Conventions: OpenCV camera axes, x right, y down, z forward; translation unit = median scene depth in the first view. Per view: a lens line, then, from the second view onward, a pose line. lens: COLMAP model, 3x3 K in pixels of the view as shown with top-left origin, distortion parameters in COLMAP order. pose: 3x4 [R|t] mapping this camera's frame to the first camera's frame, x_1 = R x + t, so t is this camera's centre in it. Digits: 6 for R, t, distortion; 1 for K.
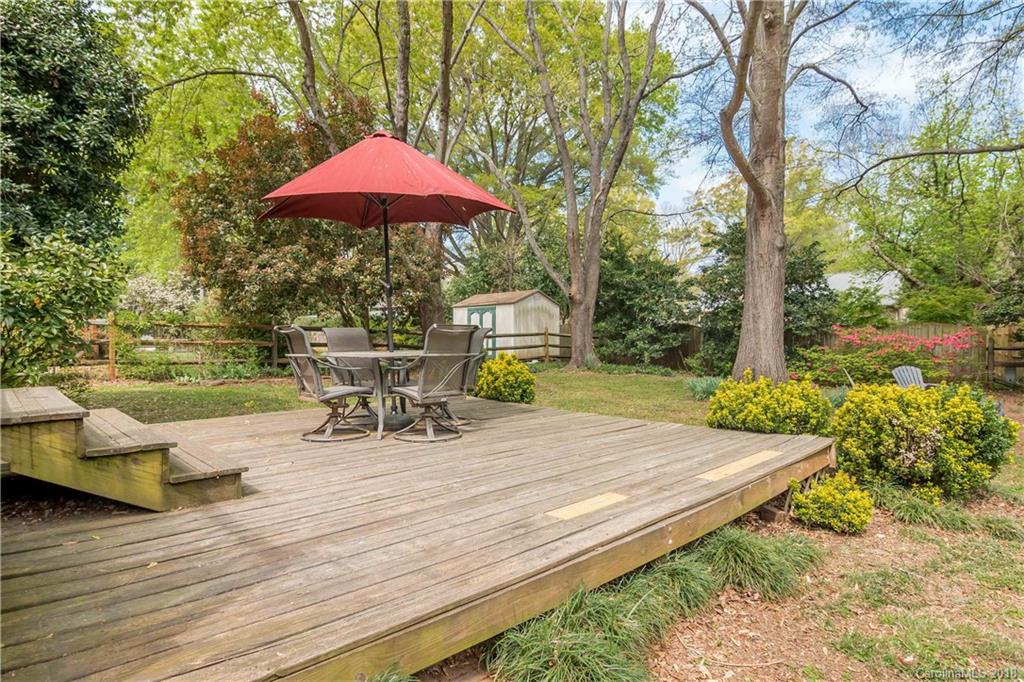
lens RADIAL K [[576.2, 0, 511.6], [0, 576.2, 345.2], [0, 0, 1]] dist [0.017997, 0.000384]
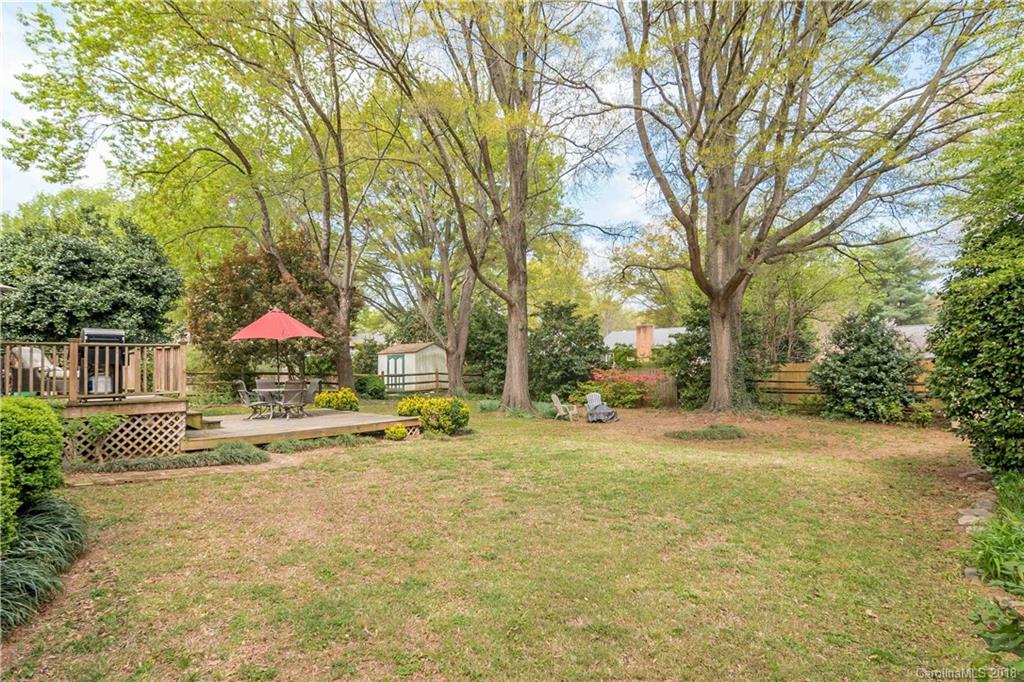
lens RADIAL K [[555.9, 0, 511.0], [0, 555.9, 338.4], [0, 0, 1]] dist [0.002506, -0.000614]
pose [[0.999144, -0.006751, 0.040813, 0.207209], [0.009579, 0.997536, -0.069503, -0.009047], [-0.040244, 0.069834, 0.996747, -0.442040]]
